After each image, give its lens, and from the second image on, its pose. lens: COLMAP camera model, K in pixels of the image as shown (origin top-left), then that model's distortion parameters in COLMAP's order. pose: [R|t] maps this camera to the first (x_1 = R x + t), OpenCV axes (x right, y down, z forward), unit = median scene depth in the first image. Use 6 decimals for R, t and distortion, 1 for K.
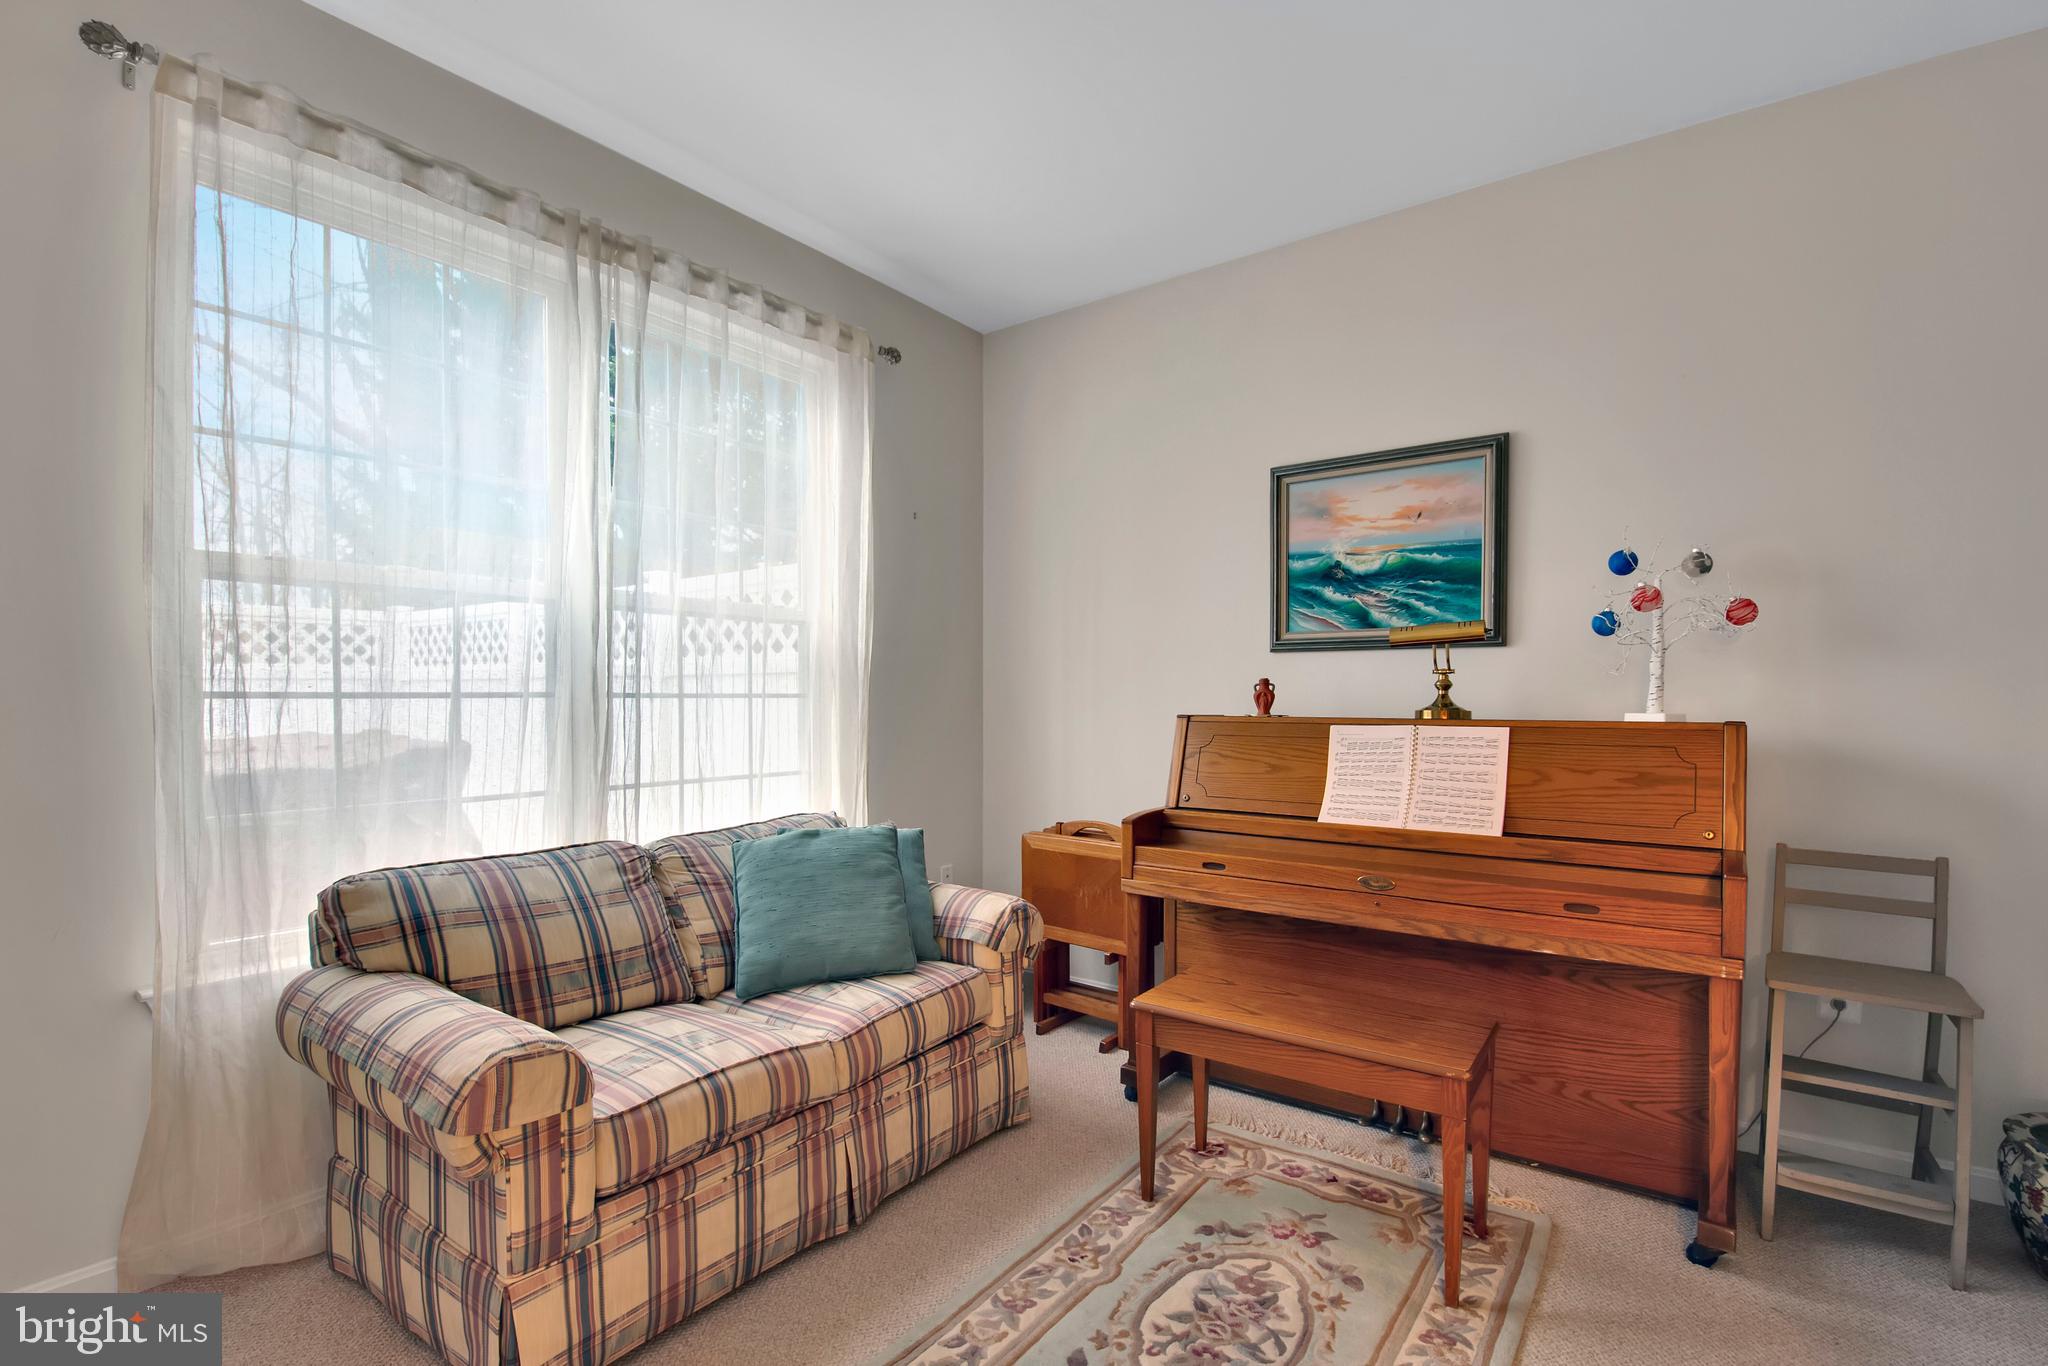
lens RADIAL K [[947.0, 0, 1025.3], [0, 947.0, 704.7], [0, 0, 1]] dist [0.000908, -0.000325]
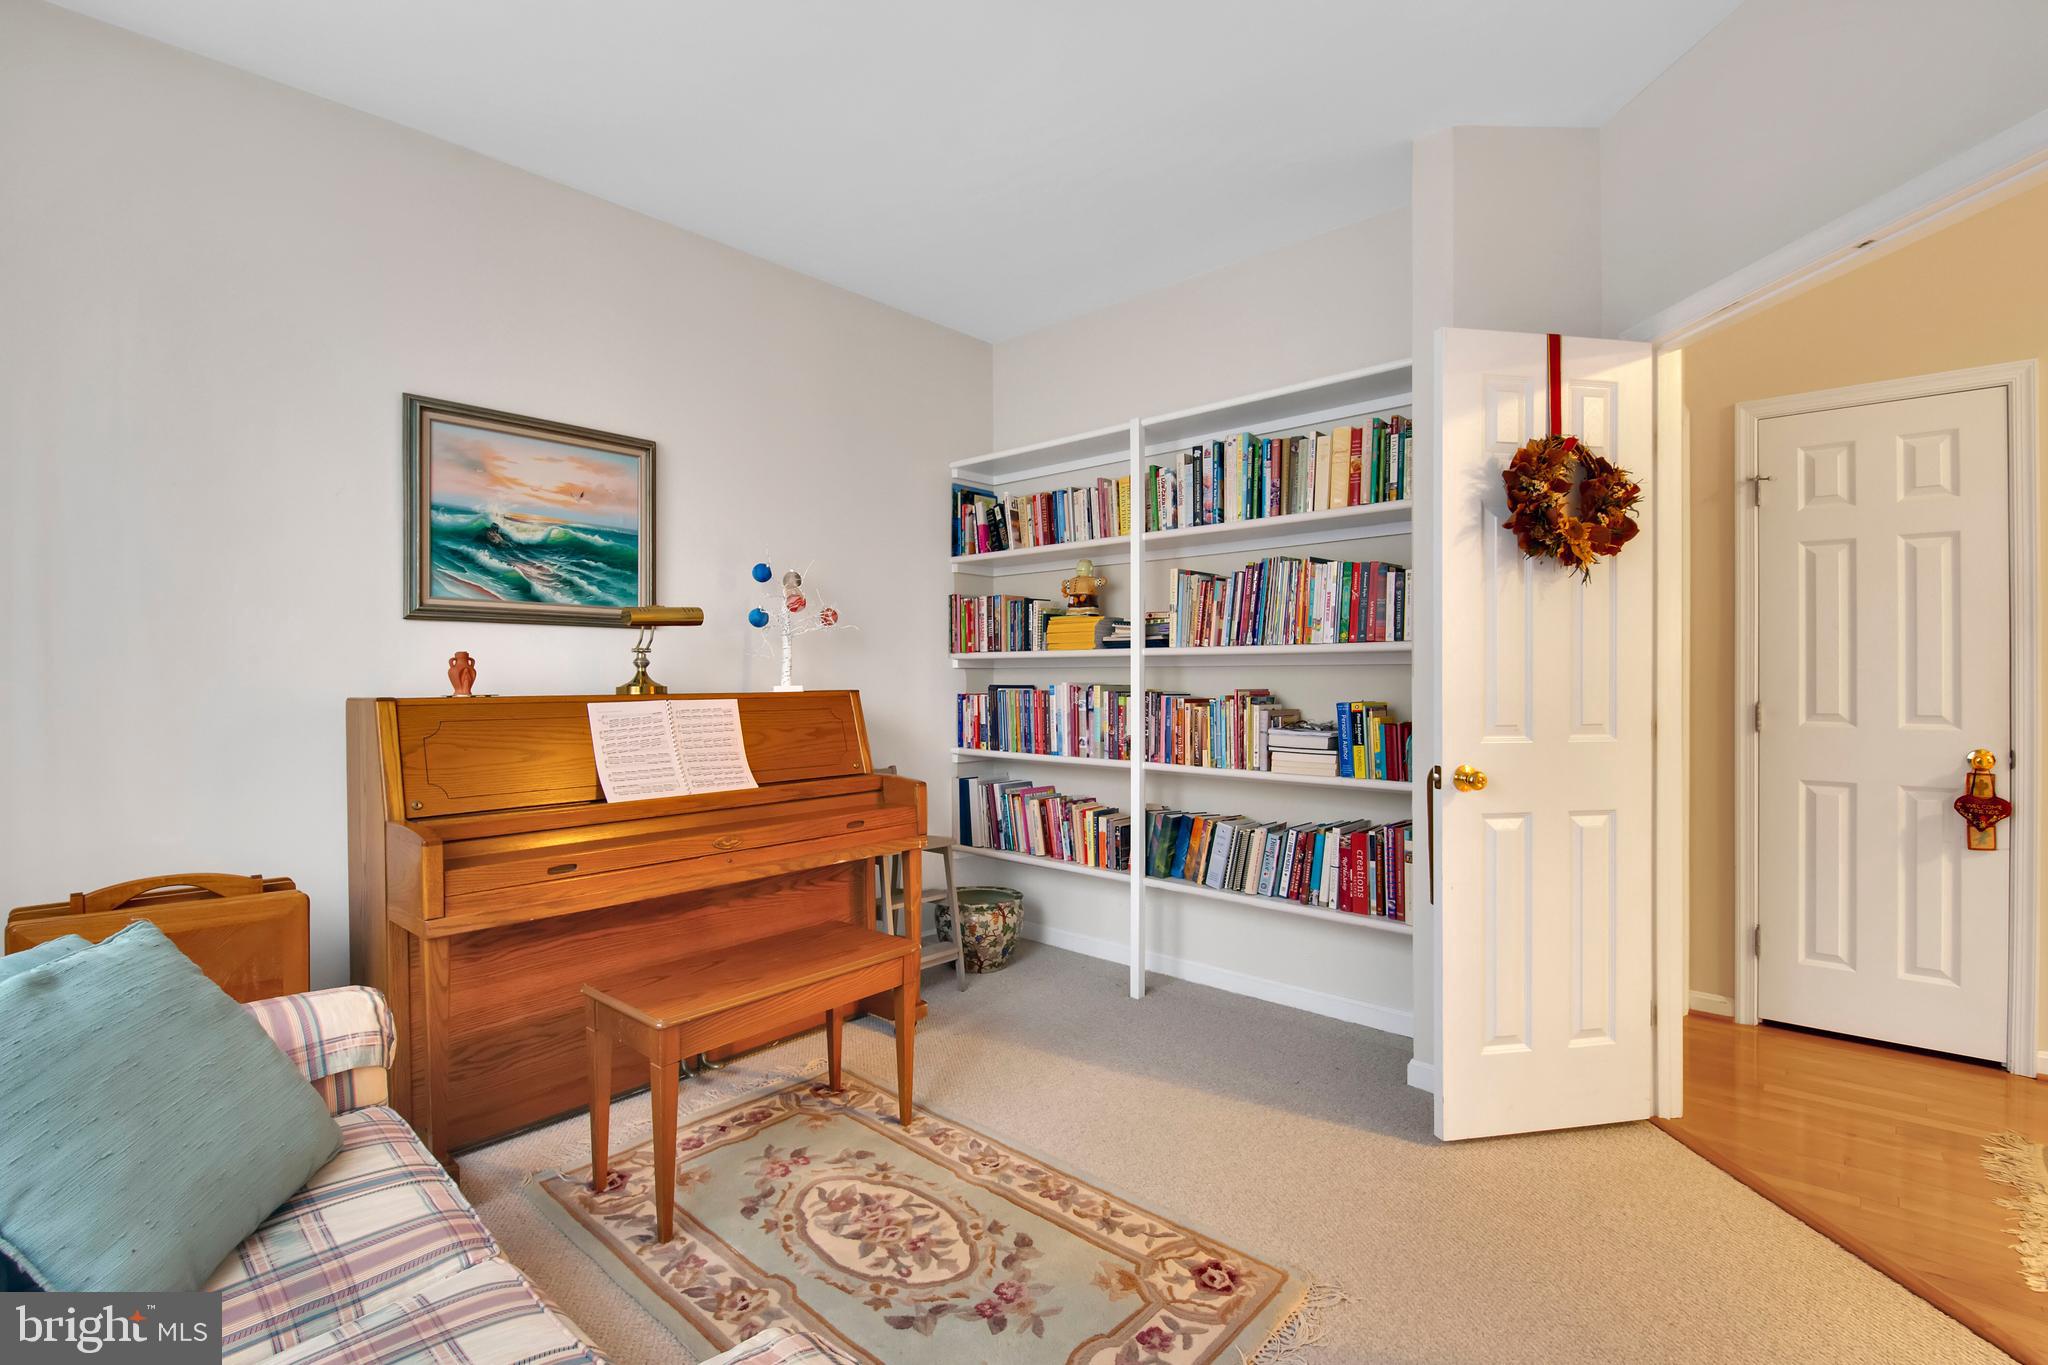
lens RADIAL K [[923.1, 0, 1023.0], [0, 923.1, 672.8], [0, 0, 1]] dist [0.001063, -0.000263]
pose [[0.100551, 0.003754, 0.994925, -0.543347], [0.008078, 0.999957, -0.004589, -0.001106], [-0.994899, 0.008499, 0.100516, 0.448566]]
